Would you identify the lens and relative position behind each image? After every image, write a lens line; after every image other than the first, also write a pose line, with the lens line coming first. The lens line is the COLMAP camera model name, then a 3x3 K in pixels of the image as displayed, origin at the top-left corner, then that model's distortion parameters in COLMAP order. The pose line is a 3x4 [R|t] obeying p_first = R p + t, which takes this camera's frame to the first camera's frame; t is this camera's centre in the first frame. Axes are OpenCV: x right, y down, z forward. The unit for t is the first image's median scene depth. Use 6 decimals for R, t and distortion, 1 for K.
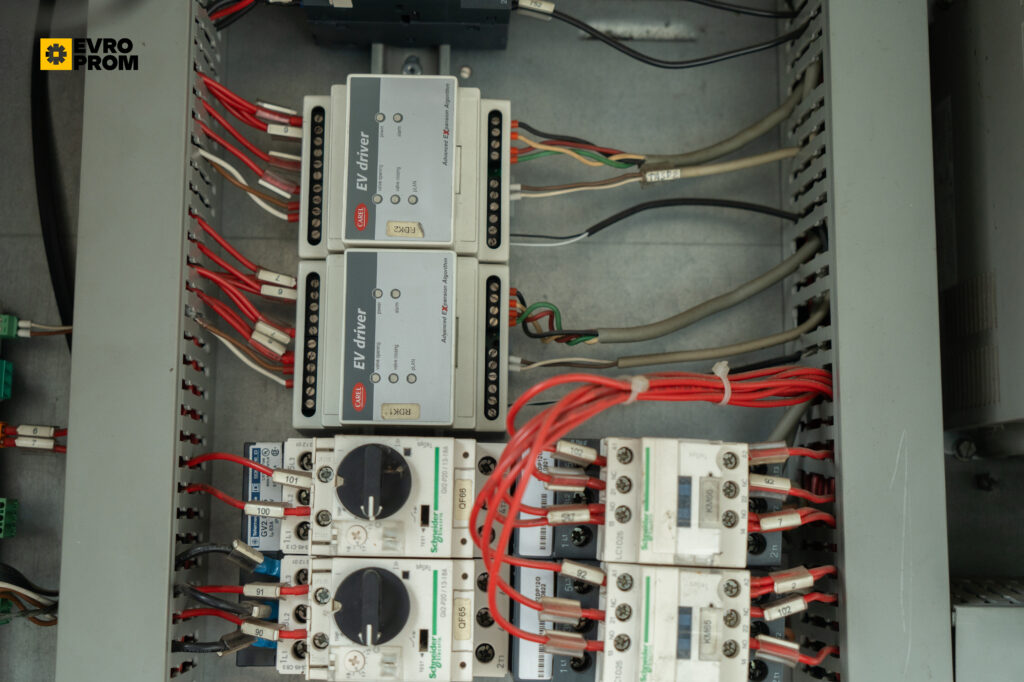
lens RADIAL K [[1333.4, 0, 512.0], [0, 1333.4, 341.0], [0, 0, 1]] dist [0.033691, 0.031859]
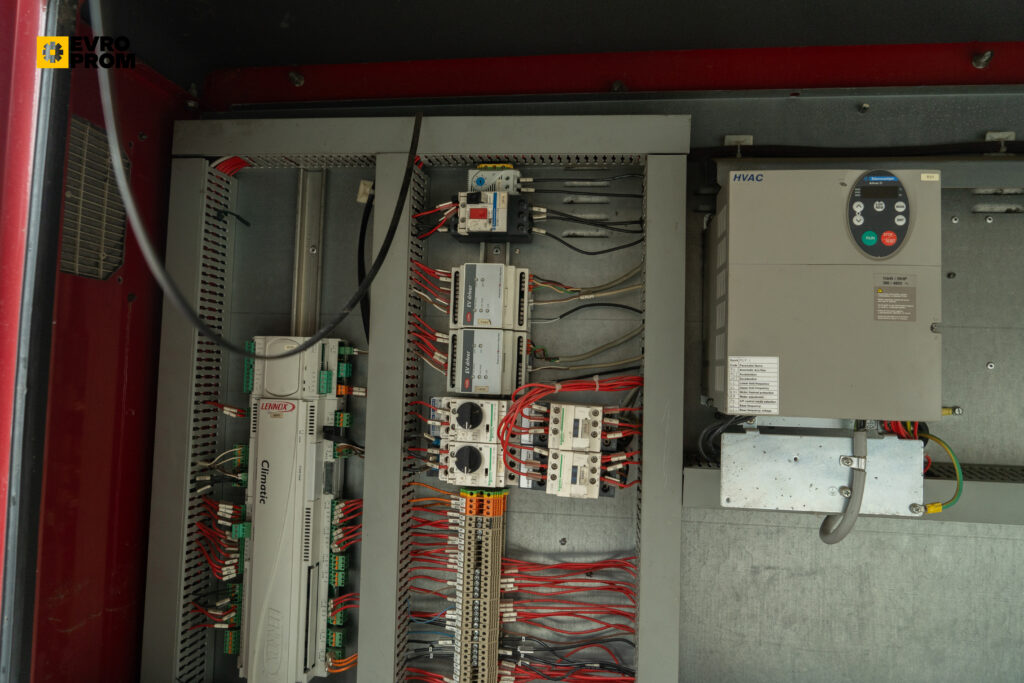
lens RADIAL K [[675.2, 0, 510.9], [0, 675.2, 358.0], [0, 0, 1]] dist [0.007214, 0.001451]
pose [[0.984324, 0.017266, -0.175524, 0.224391], [0.000104, 0.995140, 0.098470, -0.151632], [0.176371, -0.096944, 0.979538, -0.353169]]
